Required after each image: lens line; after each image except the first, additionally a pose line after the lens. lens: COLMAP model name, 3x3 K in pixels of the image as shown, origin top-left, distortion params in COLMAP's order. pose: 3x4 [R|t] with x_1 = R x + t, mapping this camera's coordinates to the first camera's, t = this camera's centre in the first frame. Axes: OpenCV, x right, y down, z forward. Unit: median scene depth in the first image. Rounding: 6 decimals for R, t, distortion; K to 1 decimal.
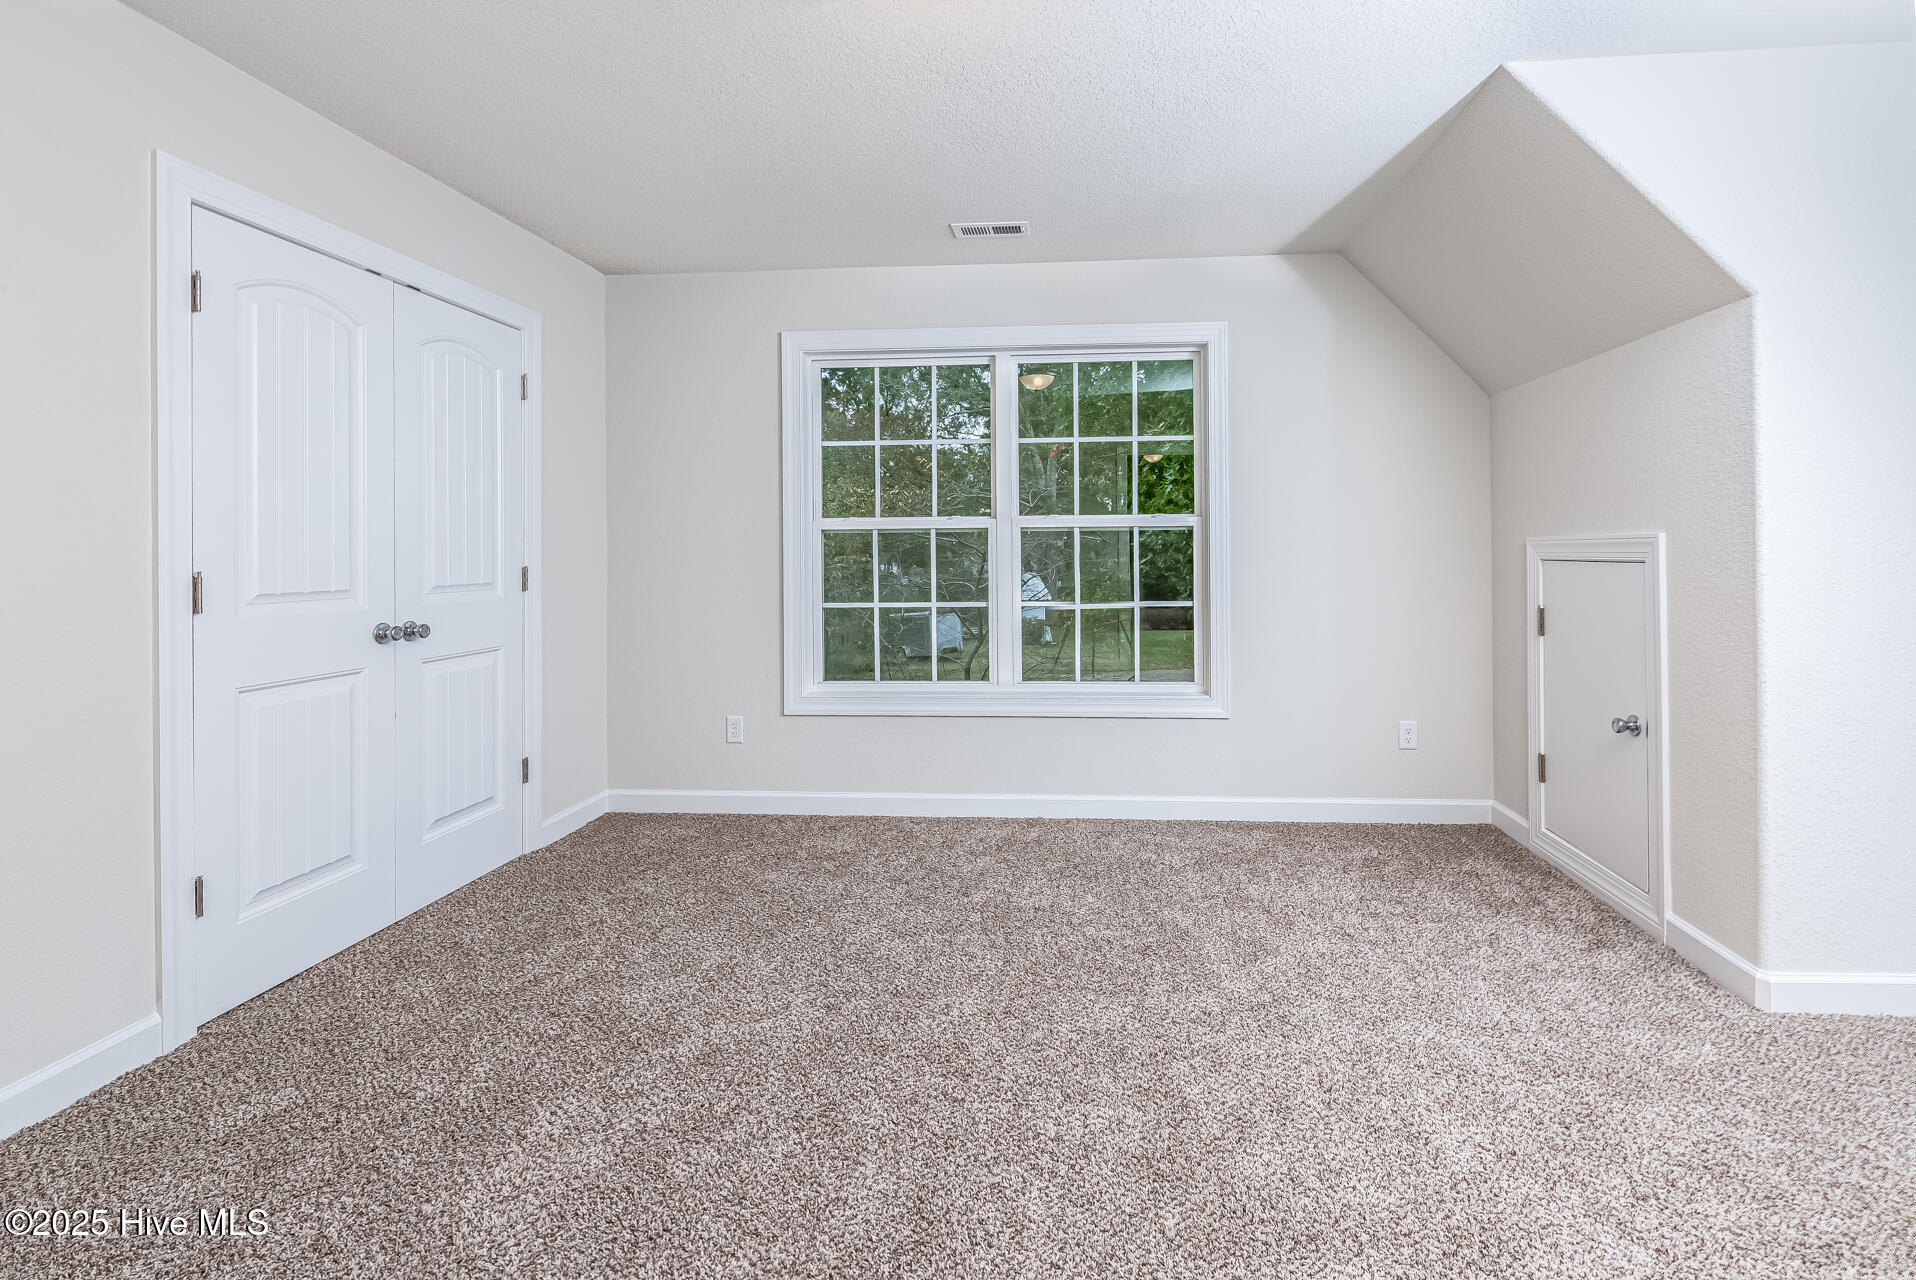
lens RADIAL K [[853.2, 0, 1035.3], [0, 853.2, 553.5], [0, 0, 1]] dist [0.000934, -0.001207]
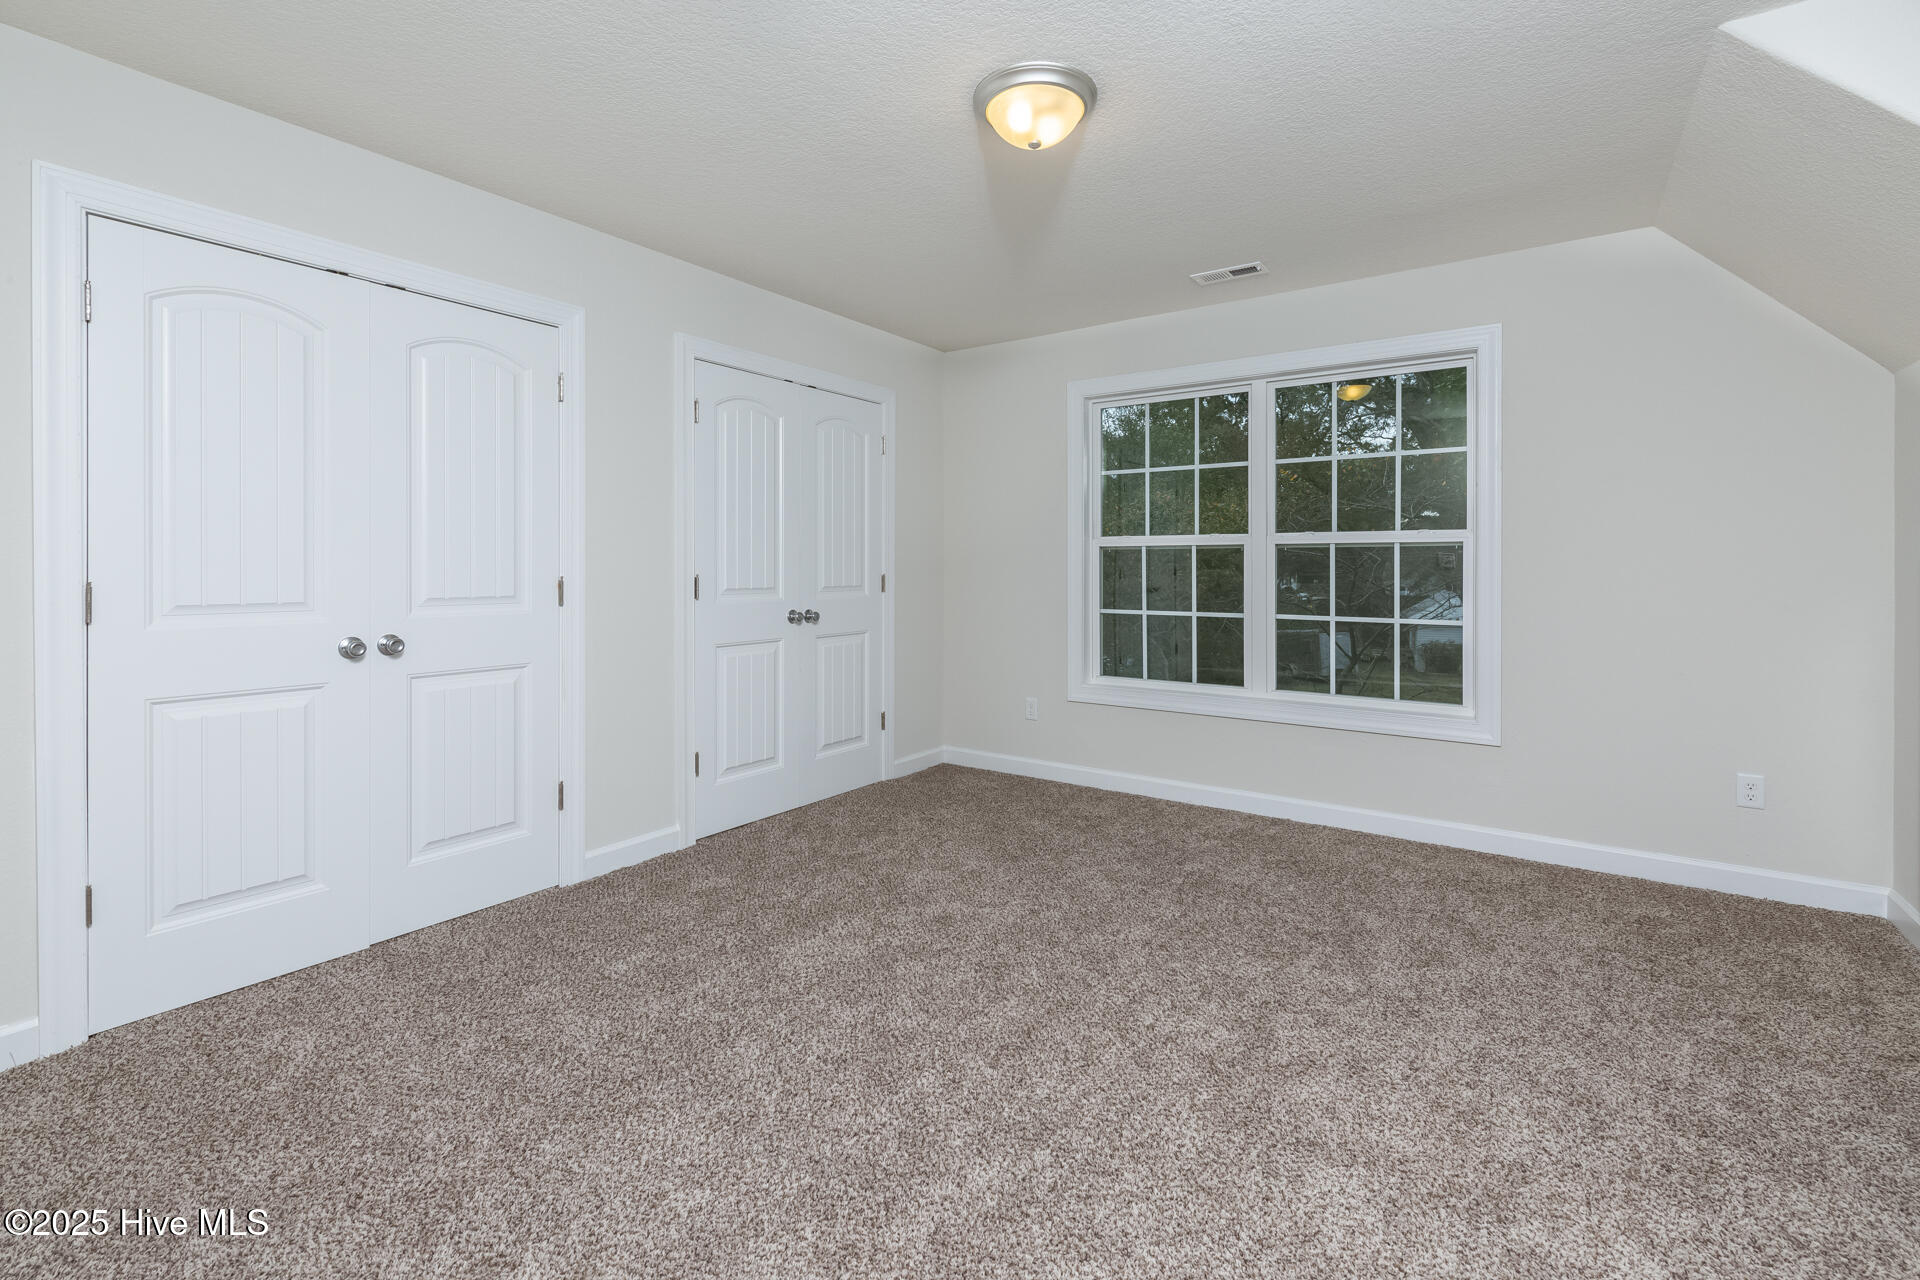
lens RADIAL K [[834.9, 0, 953.4], [0, 834.9, 571.7], [0, 0, 1]] dist [0.001869, -0.000593]
pose [[0.857169, 0.012050, -0.514895, 0.231531], [-0.008817, 0.999923, 0.008723, -0.002379], [0.514960, -0.002937, 0.857209, -0.125231]]
